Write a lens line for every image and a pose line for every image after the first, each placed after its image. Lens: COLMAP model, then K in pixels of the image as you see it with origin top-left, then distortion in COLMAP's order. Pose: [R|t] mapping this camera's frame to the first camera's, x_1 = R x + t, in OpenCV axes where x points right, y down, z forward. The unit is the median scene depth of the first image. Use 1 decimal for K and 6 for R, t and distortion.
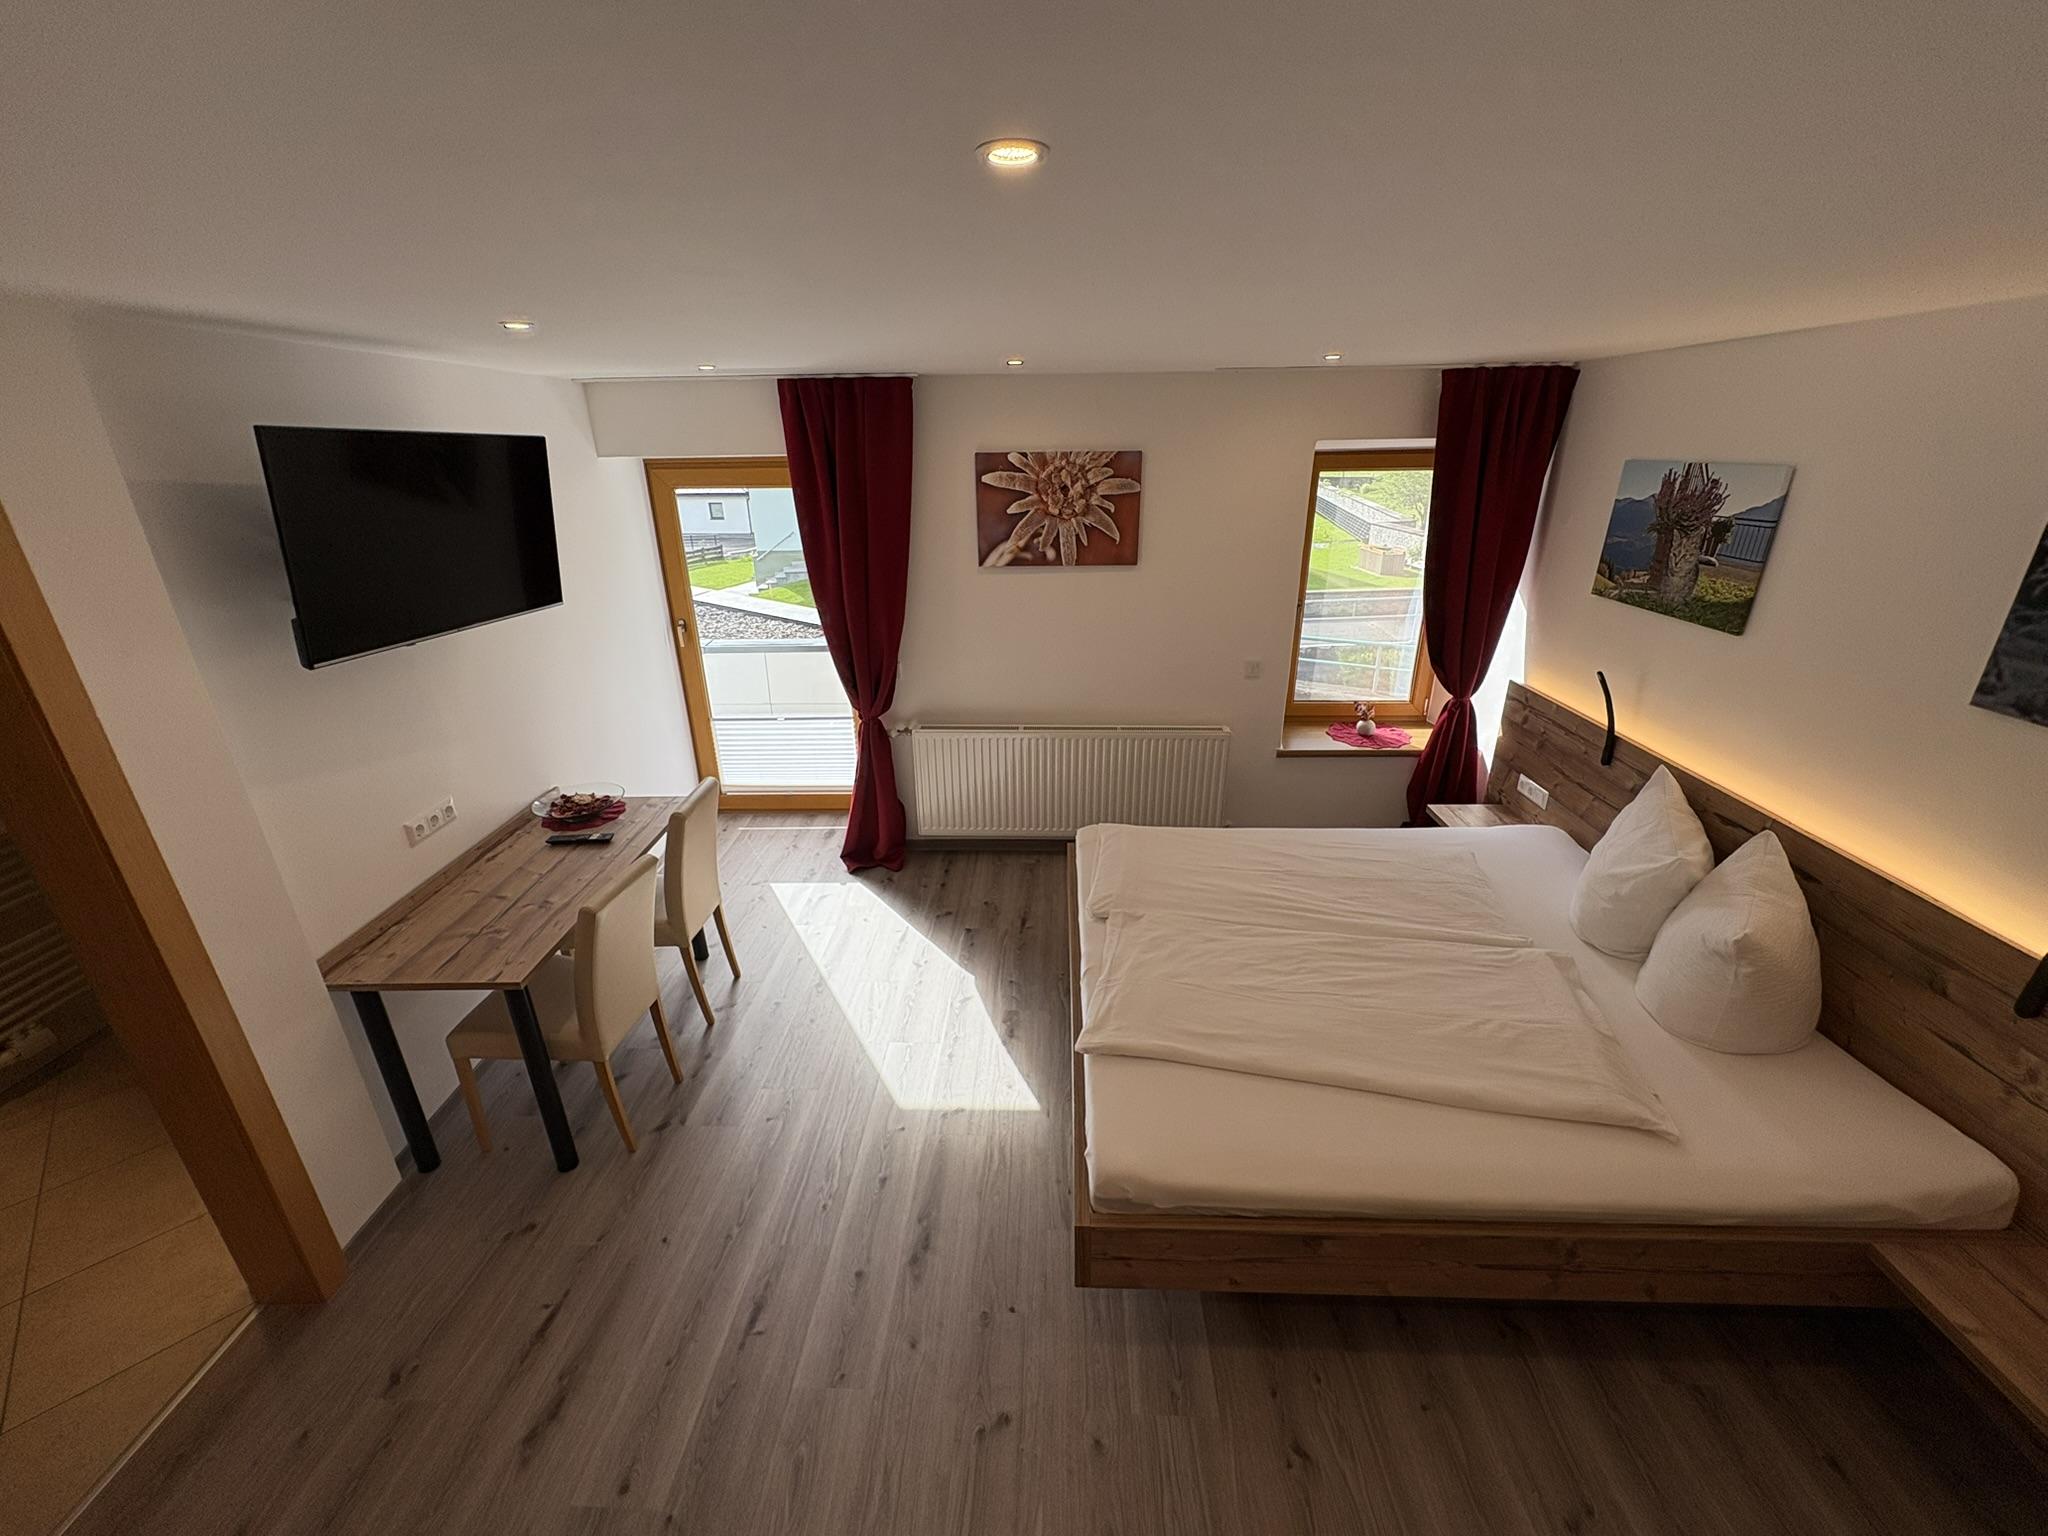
lens RADIAL K [[817.4, 0, 1026.3], [0, 817.4, 764.4], [0, 0, 1]] dist [-0.001399, 0.000947]
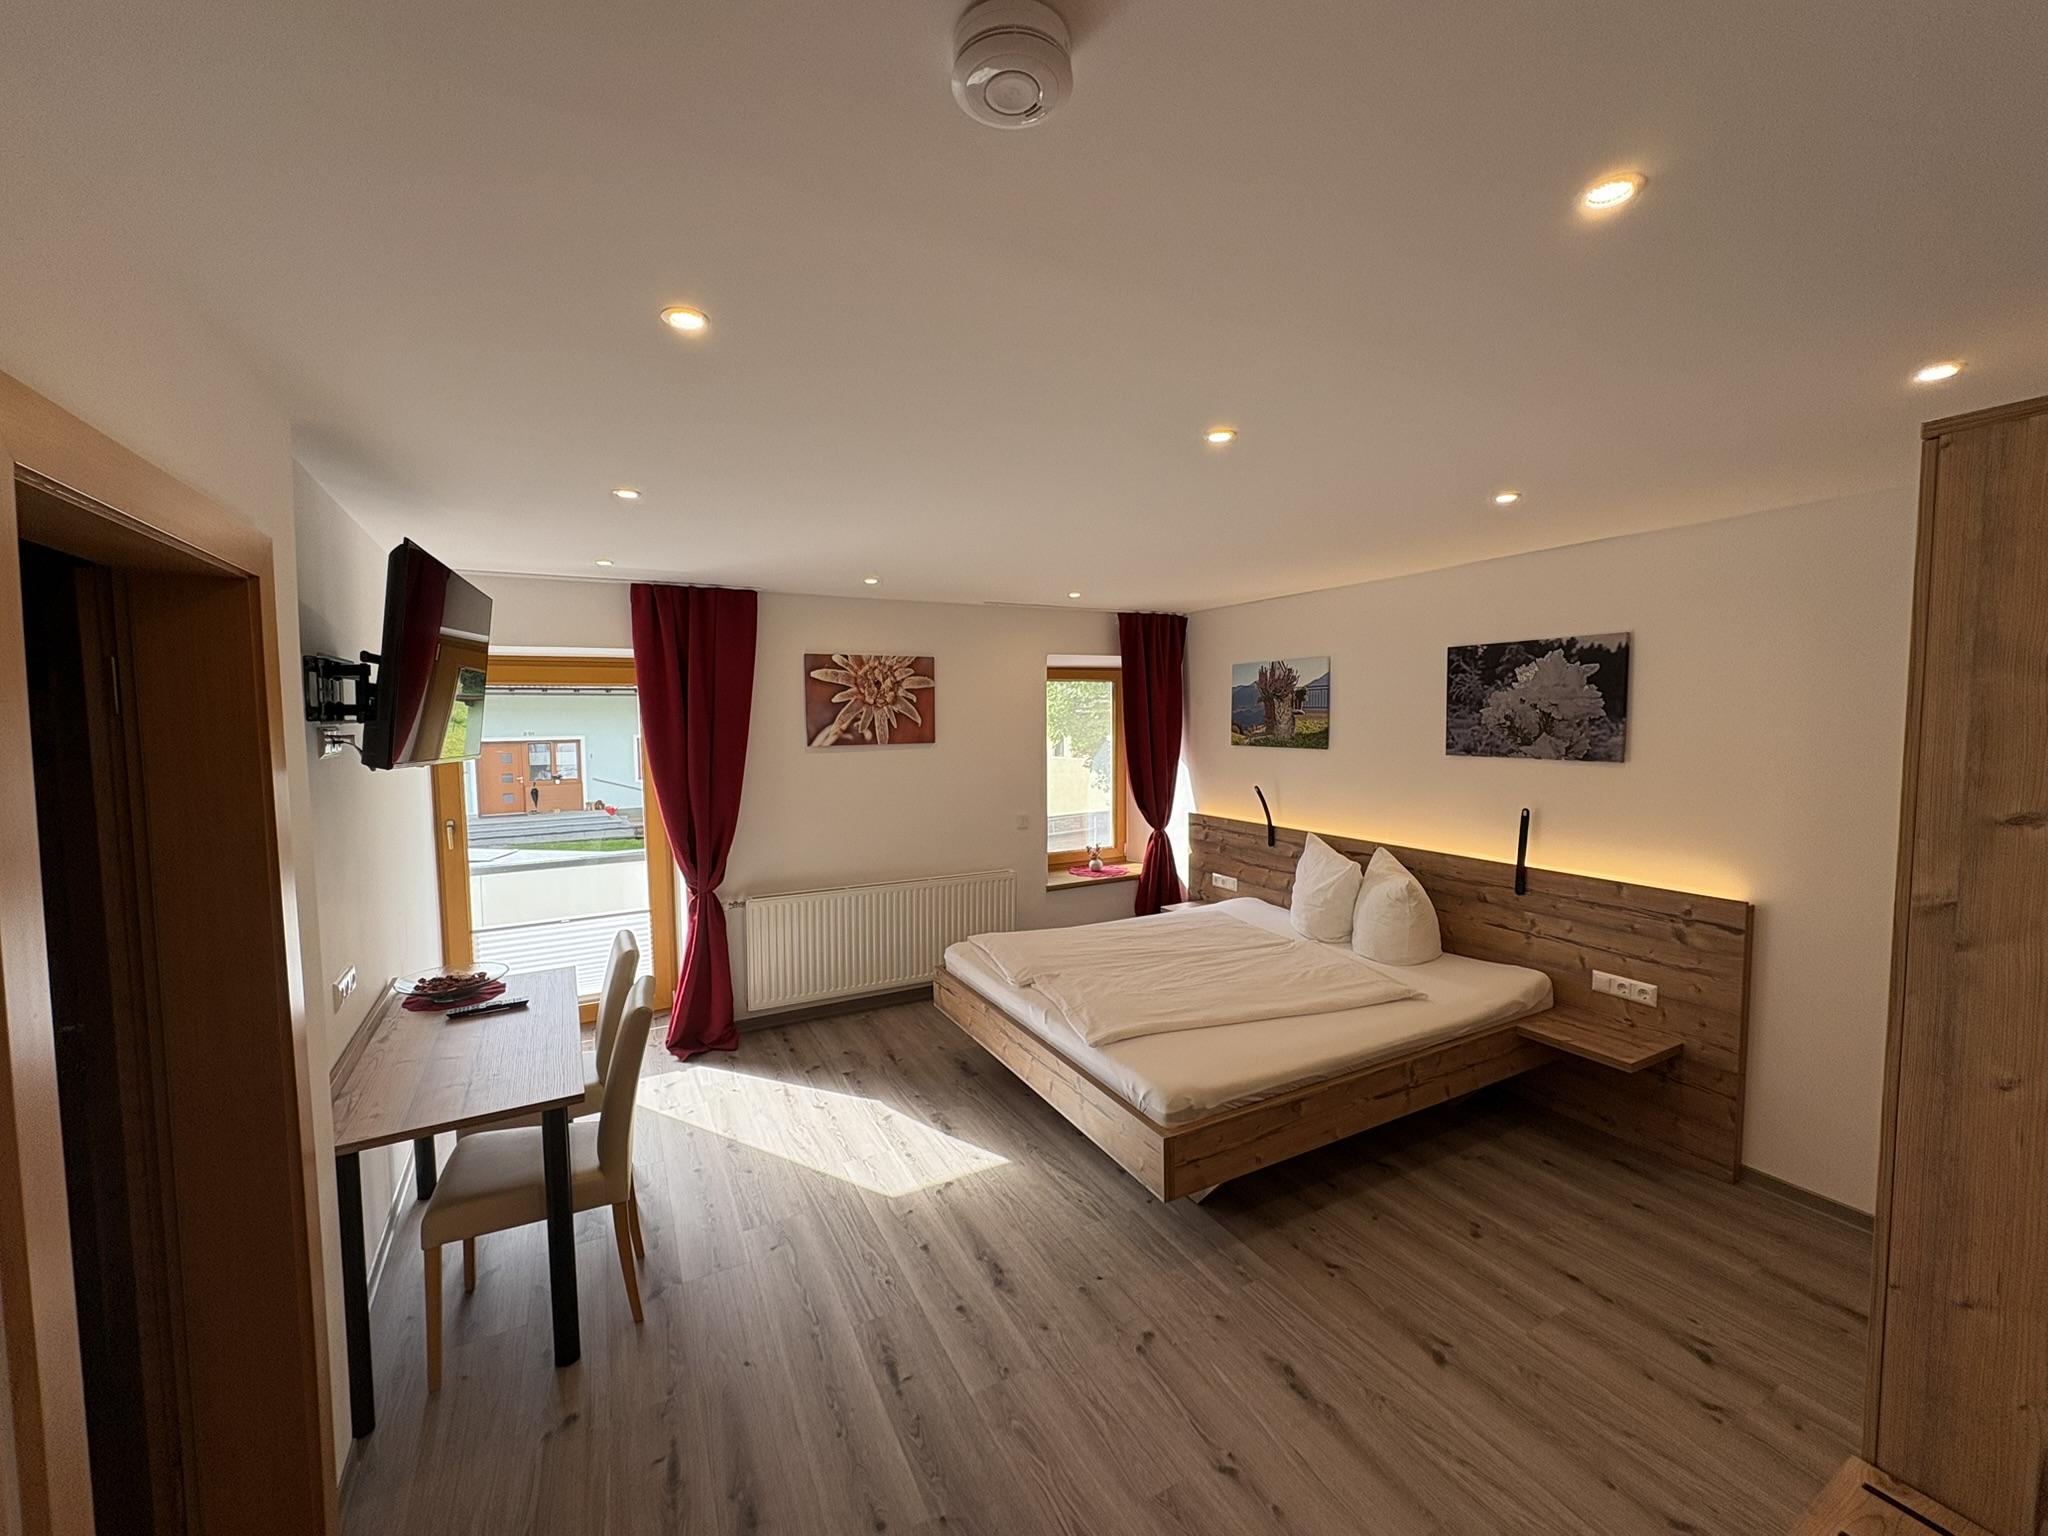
lens RADIAL K [[817.4, 0, 1026.7], [0, 817.4, 761.0], [0, 0, 1]] dist [-0.001399, 0.000947]
pose [[0.866051, -0.026542, 0.499250, -0.454283], [0.184572, 0.945023, -0.269935, 0.179660], [-0.464638, 0.325925, 0.823337, -0.104142]]
